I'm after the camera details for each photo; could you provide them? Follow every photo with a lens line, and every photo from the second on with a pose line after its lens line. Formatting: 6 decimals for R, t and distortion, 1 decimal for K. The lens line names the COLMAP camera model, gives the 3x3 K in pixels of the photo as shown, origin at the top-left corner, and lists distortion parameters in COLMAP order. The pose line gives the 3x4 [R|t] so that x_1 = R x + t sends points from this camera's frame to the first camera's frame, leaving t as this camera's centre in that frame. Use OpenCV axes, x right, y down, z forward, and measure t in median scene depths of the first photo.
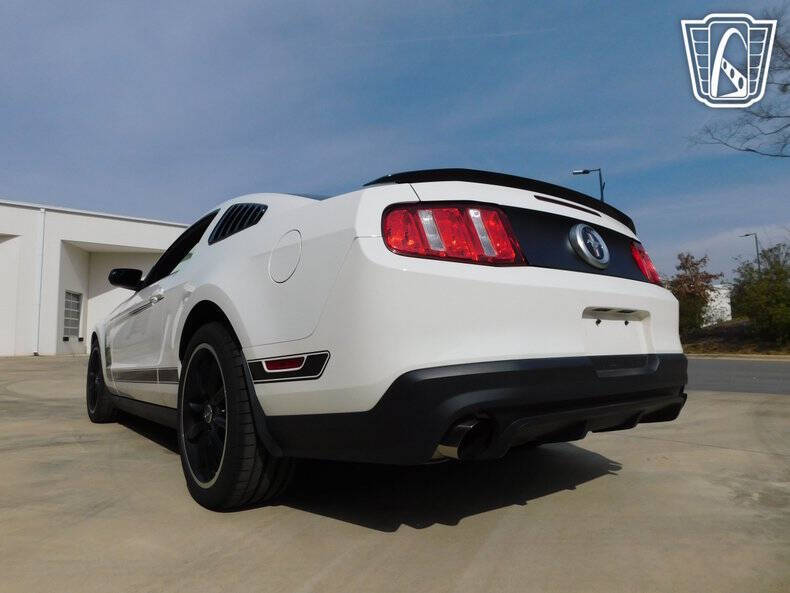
lens RADIAL K [[518.5, 0, 392.5], [0, 518.5, 299.5], [0, 0, 1]] dist [-0.073926, 0.049517]
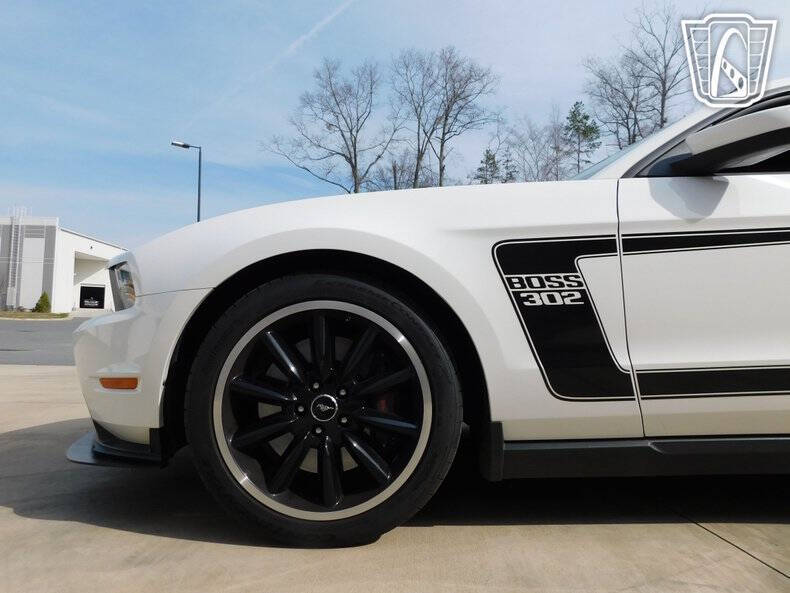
lens RADIAL K [[518.5, 0, 392.5], [0, 518.5, 299.5], [0, 0, 1]] dist [-0.073926, 0.049517]
pose [[0.590536, 0.067886, 0.804151, -0.166539], [-0.090269, 0.995759, -0.017771, 0.016984], [-0.801947, -0.062095, 0.594159, 0.158022]]
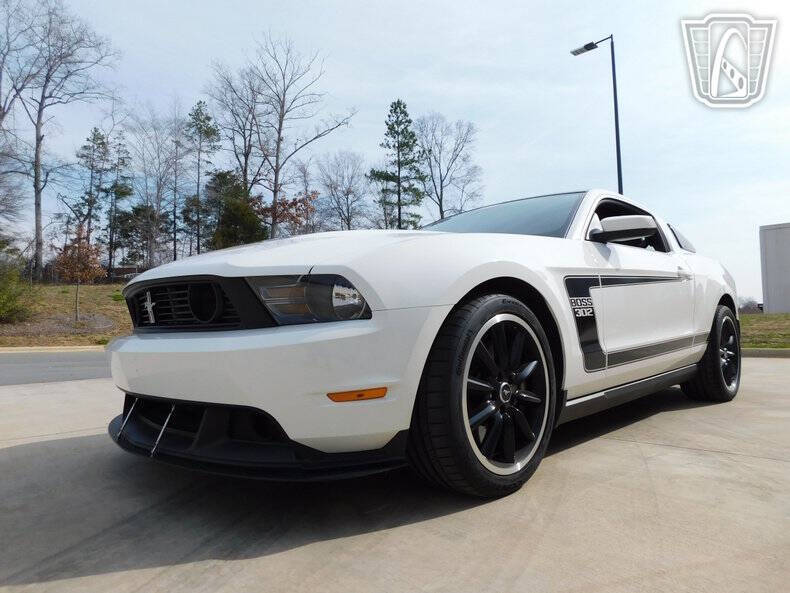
lens RADIAL K [[518.5, 0, 392.5], [0, 518.5, 299.5], [0, 0, 1]] dist [-0.073926, 0.049517]
pose [[-0.128748, 0.069558, 0.989235, -0.201414], [-0.075699, 0.993937, -0.079741, 0.022408], [-0.988784, -0.085151, -0.122702, 0.227738]]
